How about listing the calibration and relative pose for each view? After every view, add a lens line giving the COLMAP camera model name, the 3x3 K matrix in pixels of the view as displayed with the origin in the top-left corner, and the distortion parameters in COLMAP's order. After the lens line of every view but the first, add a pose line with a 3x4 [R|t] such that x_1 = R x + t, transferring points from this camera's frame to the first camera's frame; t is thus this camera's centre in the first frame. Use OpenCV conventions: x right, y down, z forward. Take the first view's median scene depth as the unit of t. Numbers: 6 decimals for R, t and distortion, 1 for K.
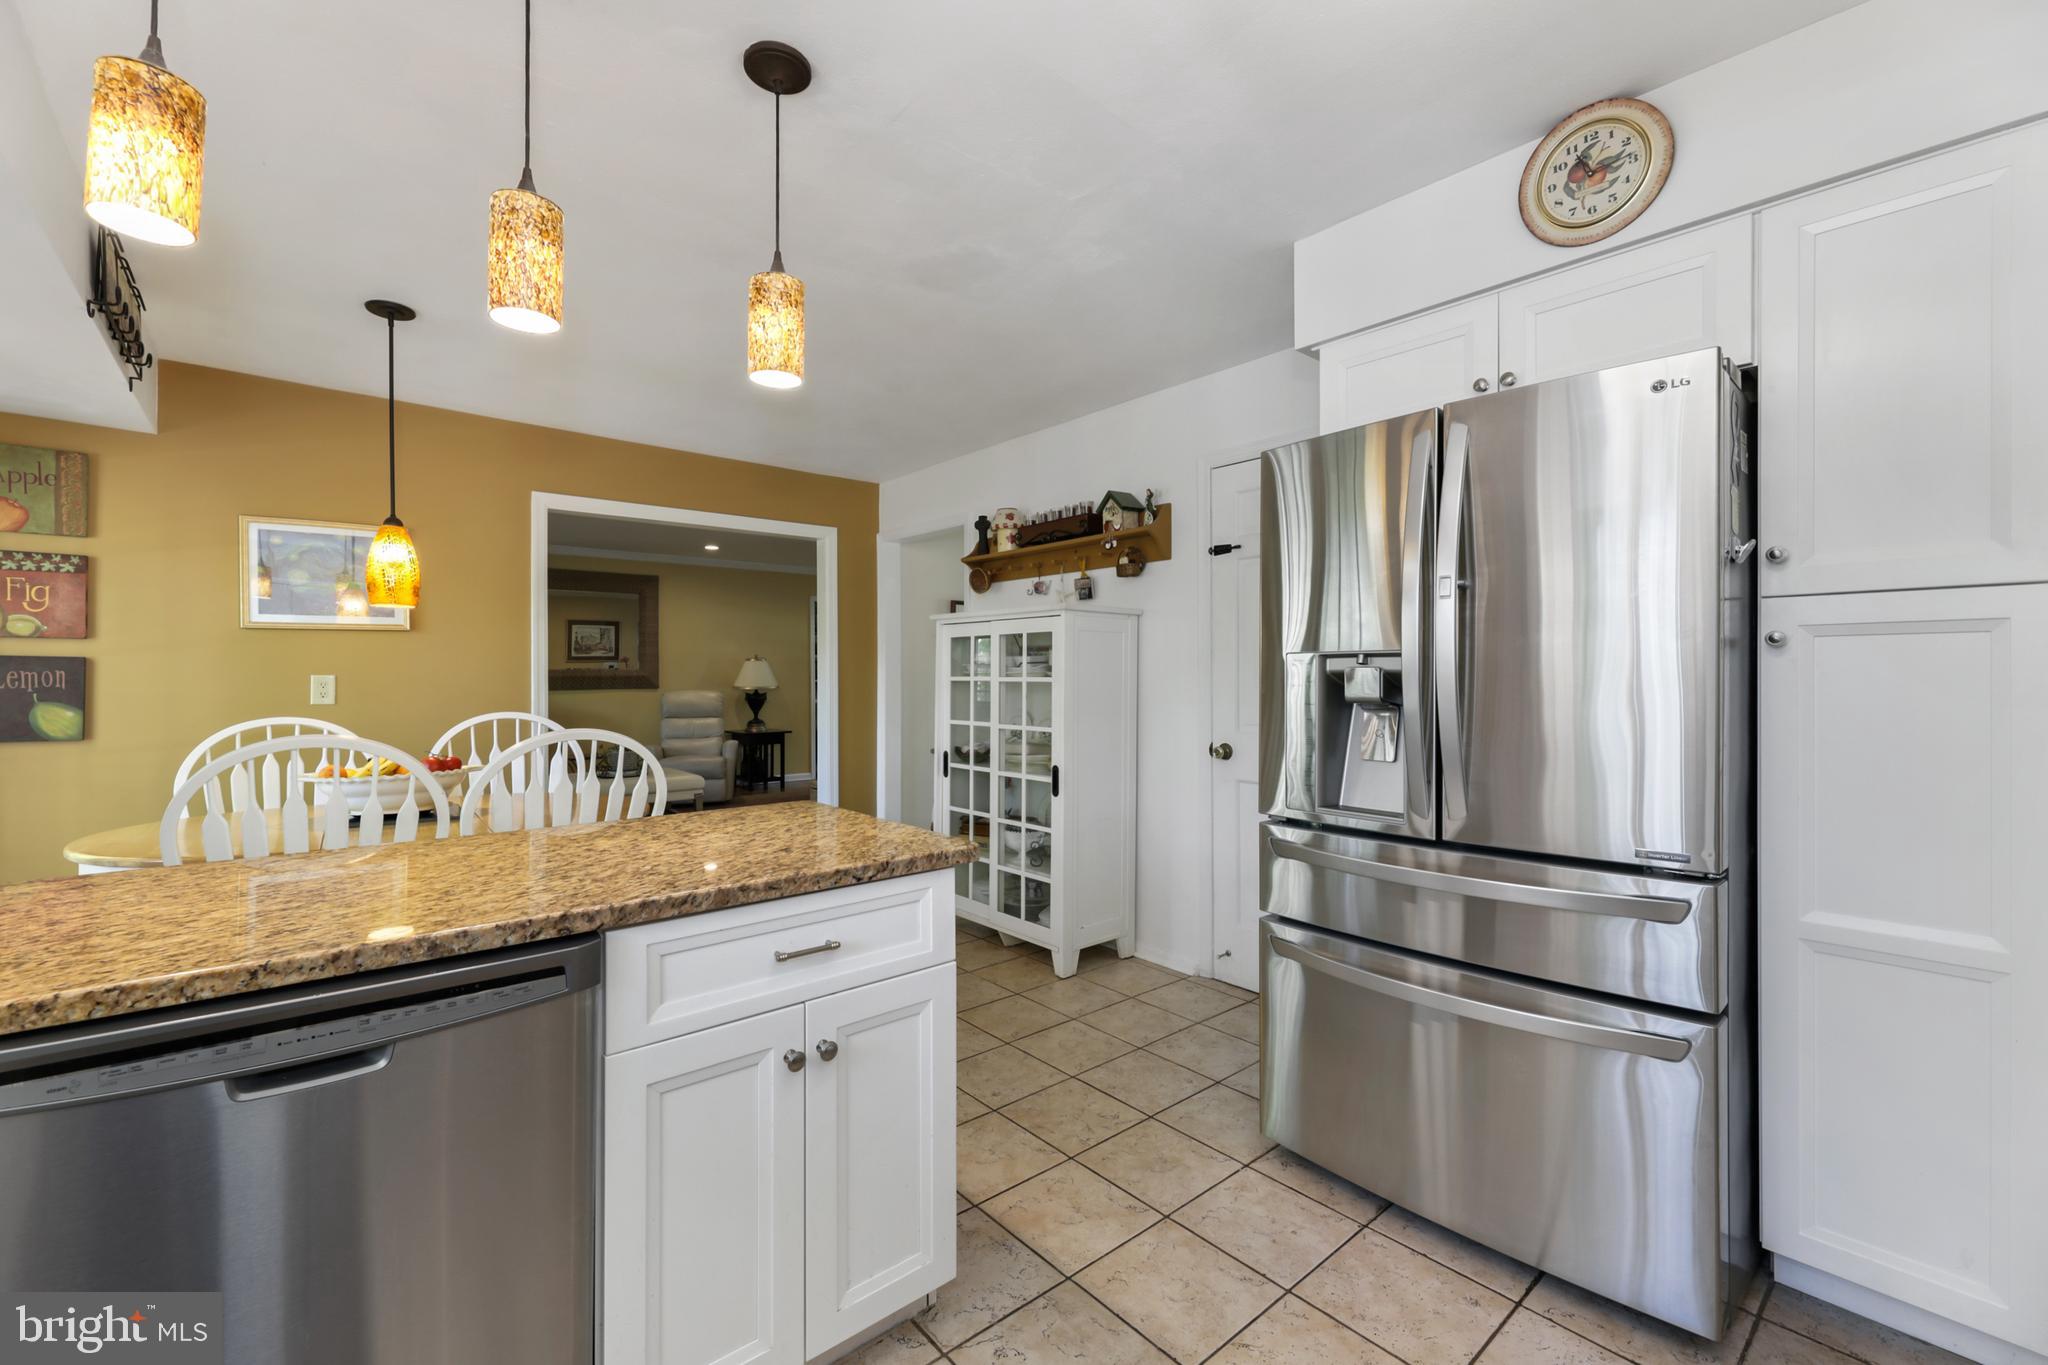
lens RADIAL K [[841.1, 0, 1013.6], [0, 841.1, 666.3], [0, 0, 1]] dist [0.008603, -0.000210]
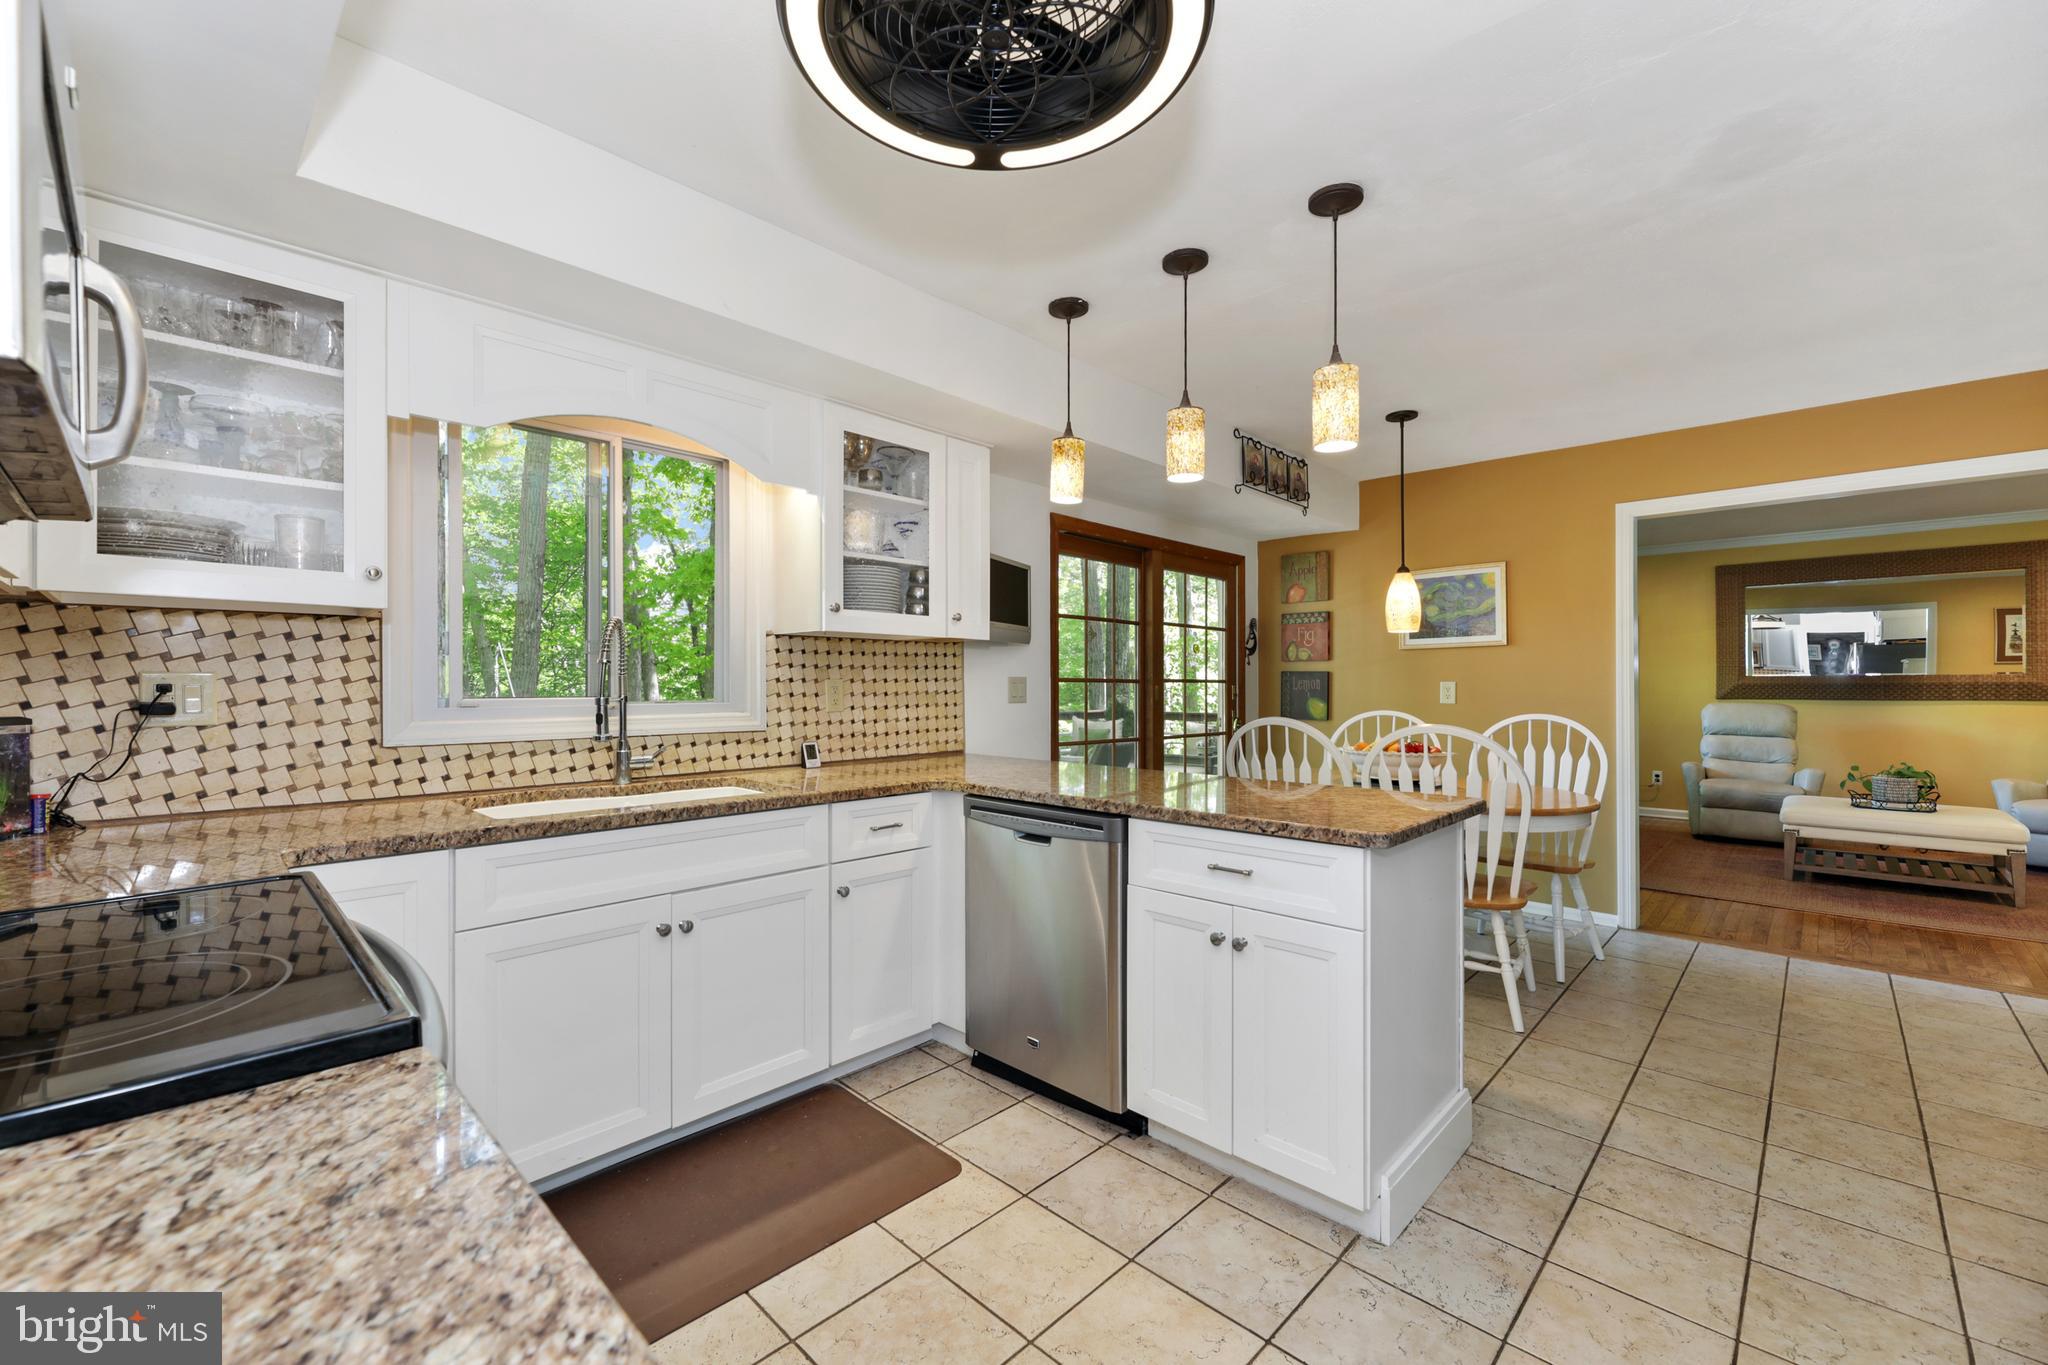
lens RADIAL K [[841.1, 0, 1024.2], [0, 841.1, 688.6], [0, 0, 1]] dist [0.008603, -0.000210]
pose [[0.103699, 0.005551, -0.994593, 0.517991], [0.009681, 0.999931, 0.006590, 0.006593], [0.994562, -0.010312, 0.103639, 0.226088]]
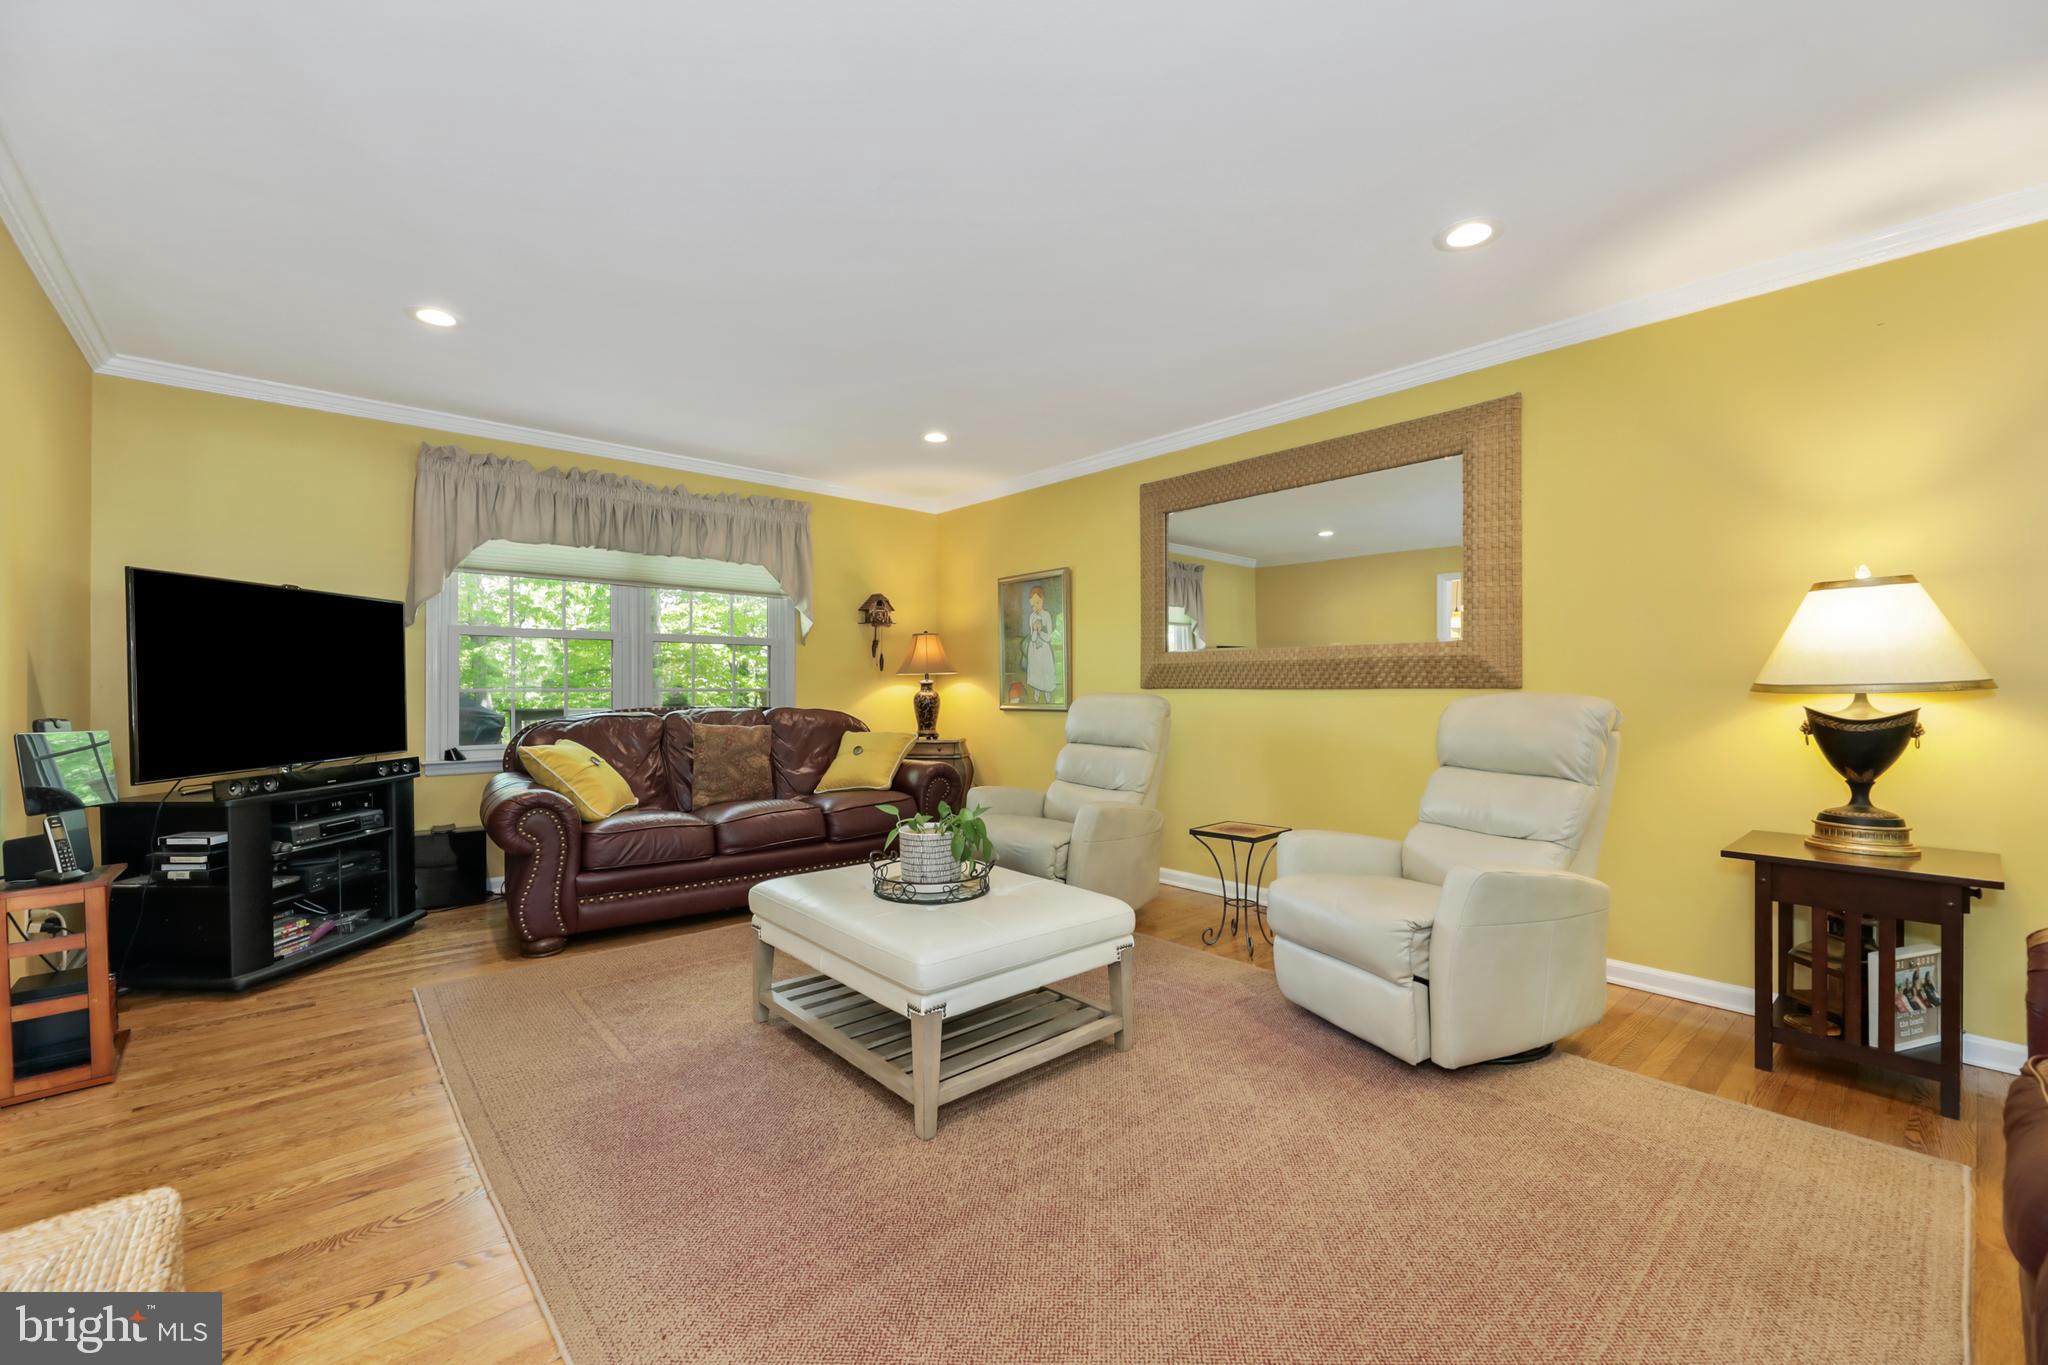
lens RADIAL K [[841.1, 0, 1010.6], [0, 841.1, 681.2], [0, 0, 1]] dist [0.008603, -0.000210]
pose [[-0.001290, 0.000412, -0.999999, -0.099626], [0.011673, 0.999932, 0.000397, 0.054057], [0.999931, -0.011673, -0.001295, 2.160860]]
